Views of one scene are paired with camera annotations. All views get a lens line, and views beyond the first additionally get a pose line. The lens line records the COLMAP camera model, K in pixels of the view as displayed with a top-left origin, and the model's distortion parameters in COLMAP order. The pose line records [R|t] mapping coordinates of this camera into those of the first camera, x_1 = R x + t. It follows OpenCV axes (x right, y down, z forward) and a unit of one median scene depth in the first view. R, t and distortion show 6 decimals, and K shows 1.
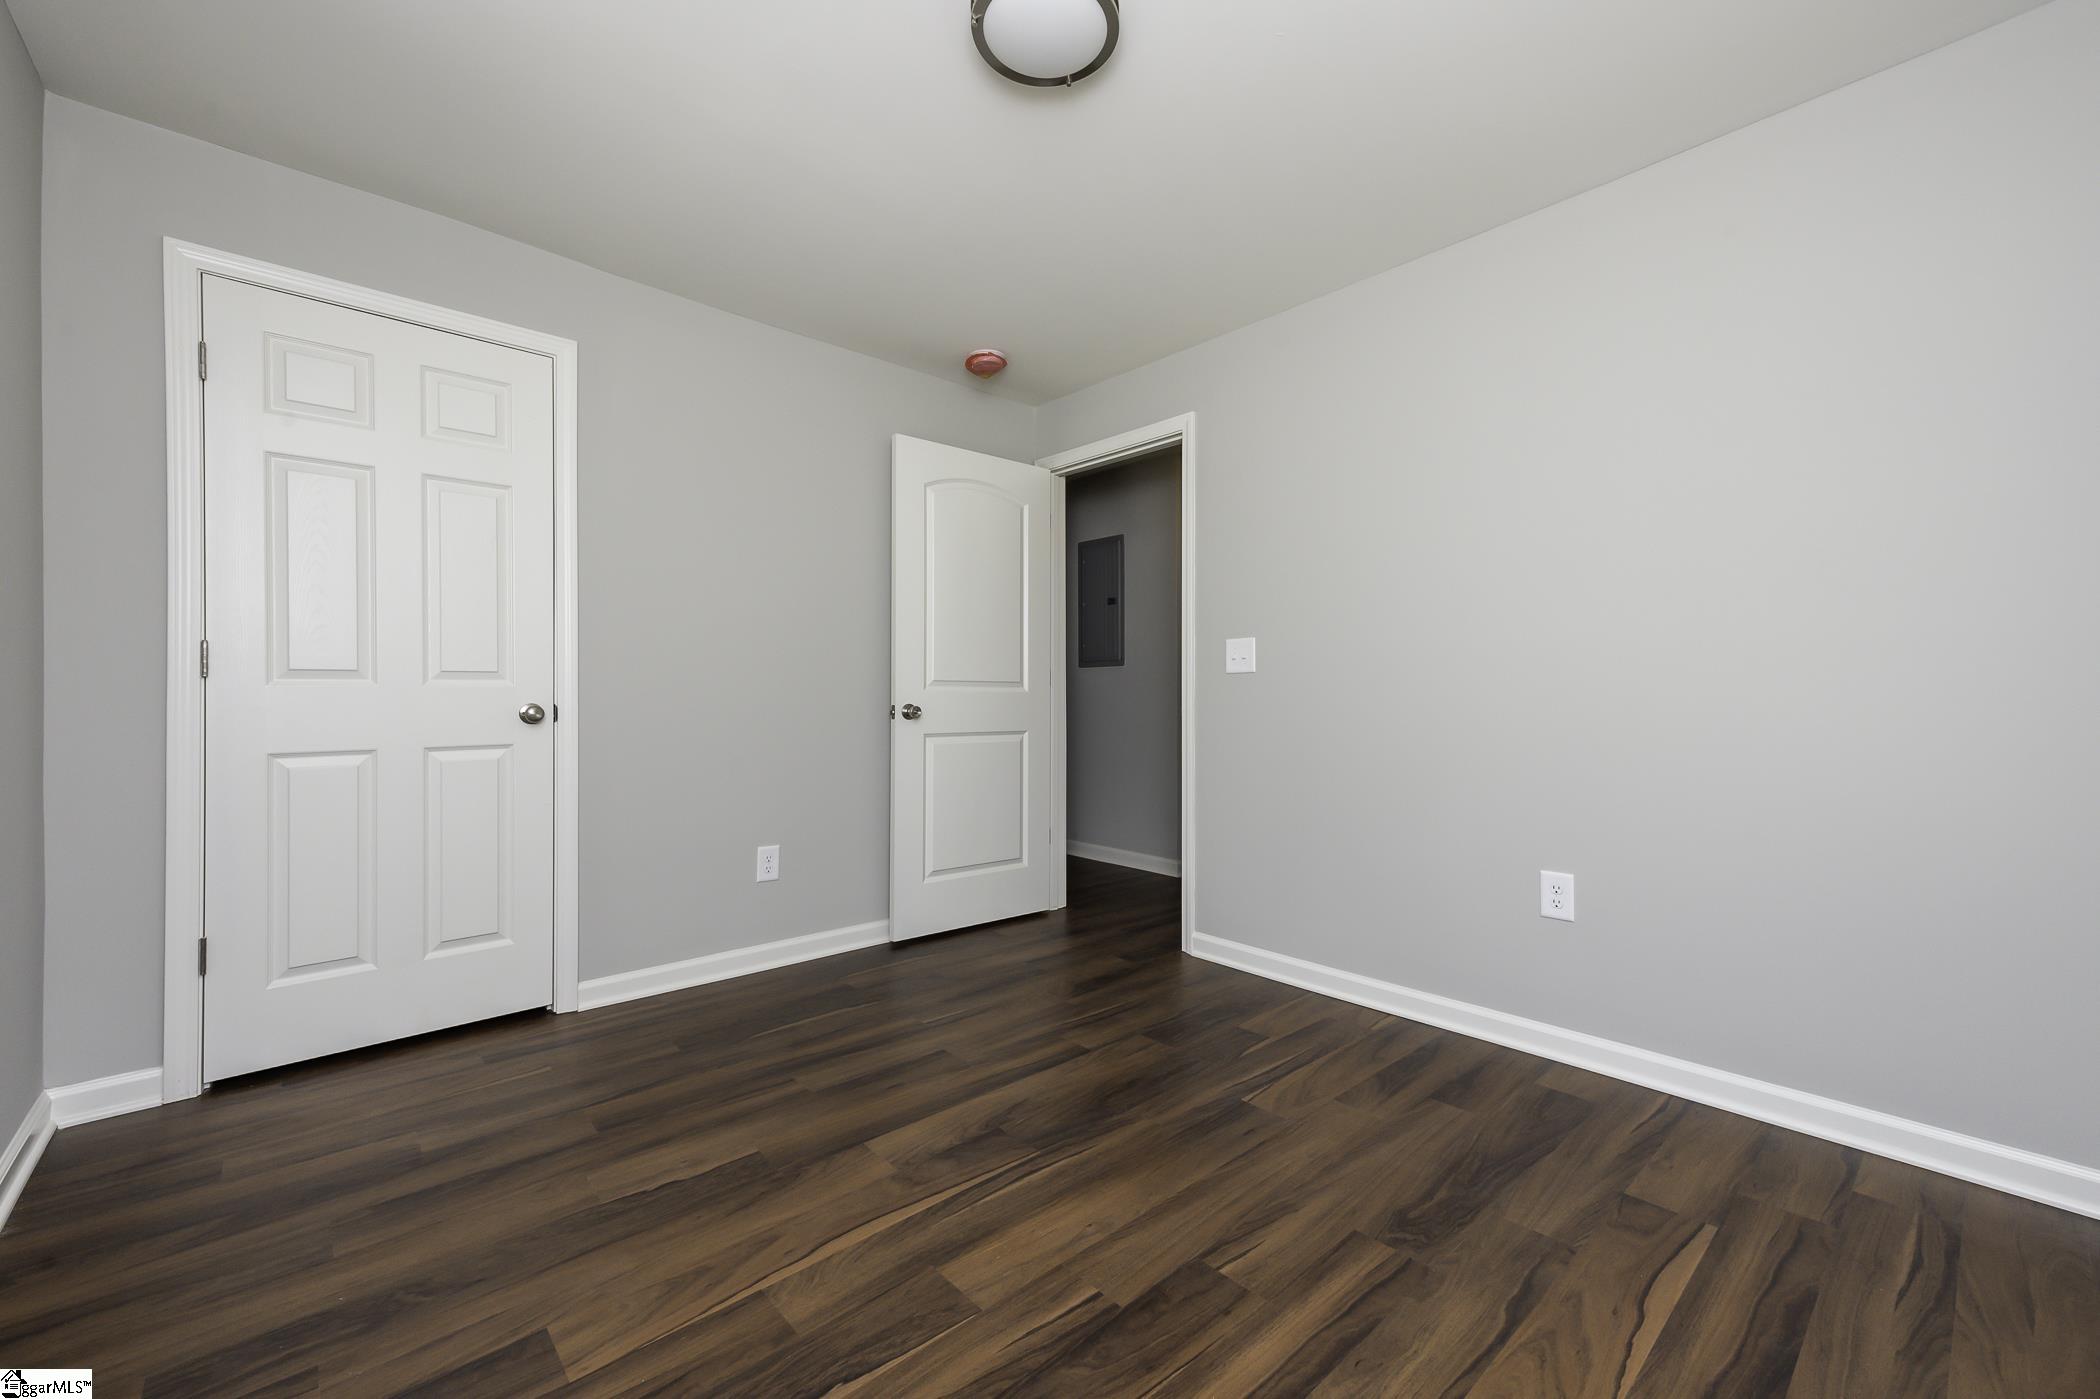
lens RADIAL K [[848.9, 0, 1050.0], [0, 848.9, 699.5], [0, 0, 1]] dist [0.000056, 0.000011]
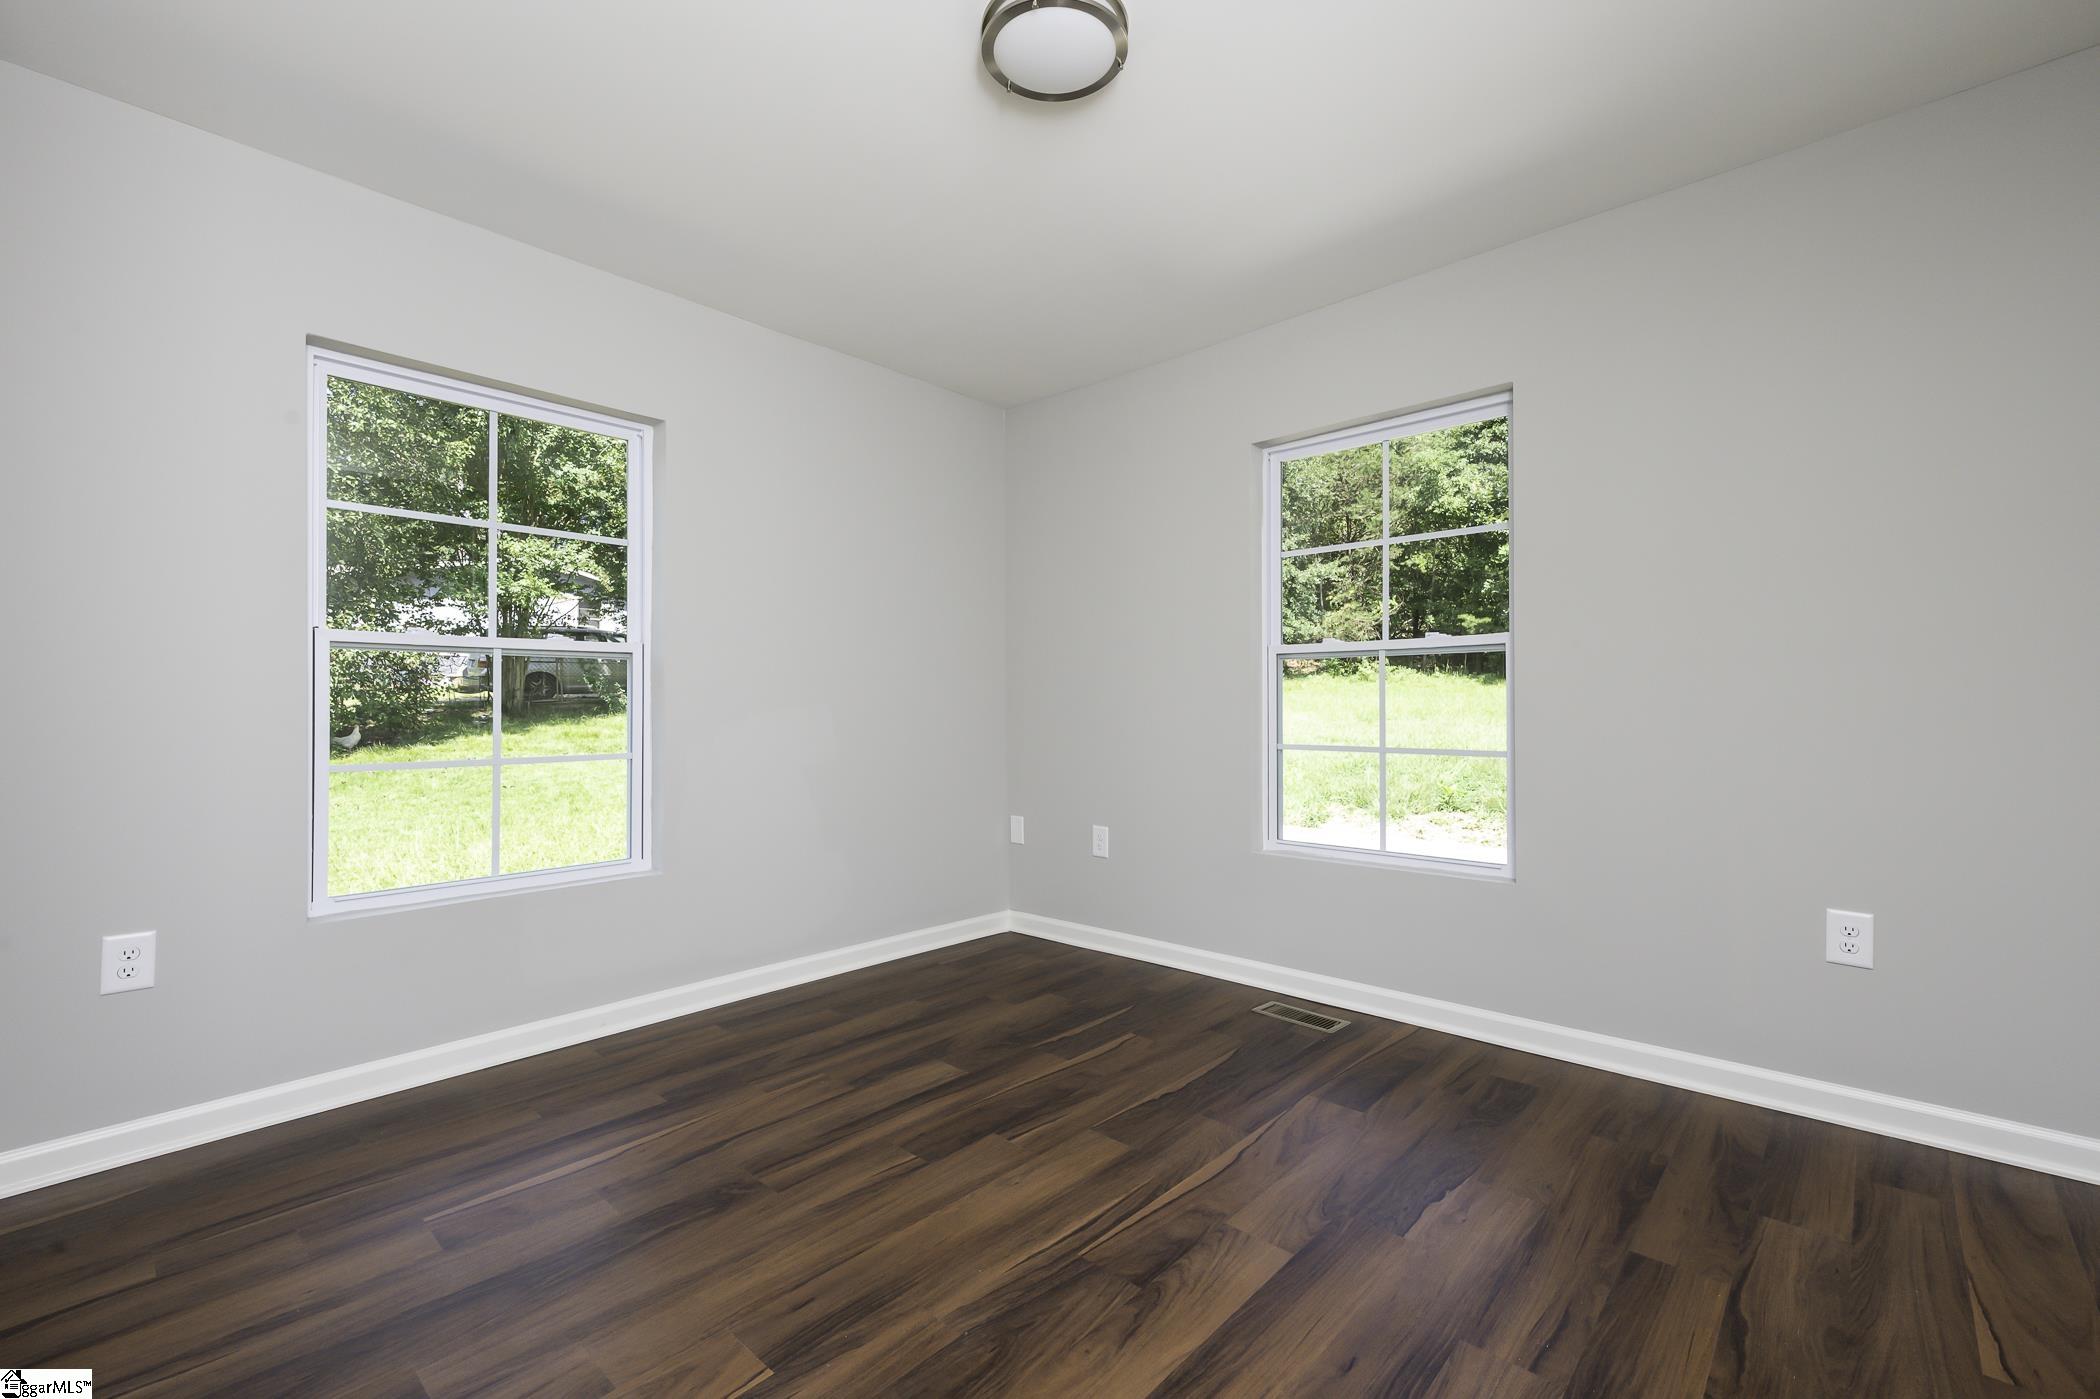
lens RADIAL K [[917.2, 0, 1063.7], [0, 917.2, 701.8], [0, 0, 1]] dist [0.015172, -0.000476]
pose [[-0.993873, 0.004759, -0.110425, 0.113300], [0.005105, 0.999983, -0.002856, -0.011965], [0.110410, -0.003402, -0.993880, 2.155469]]
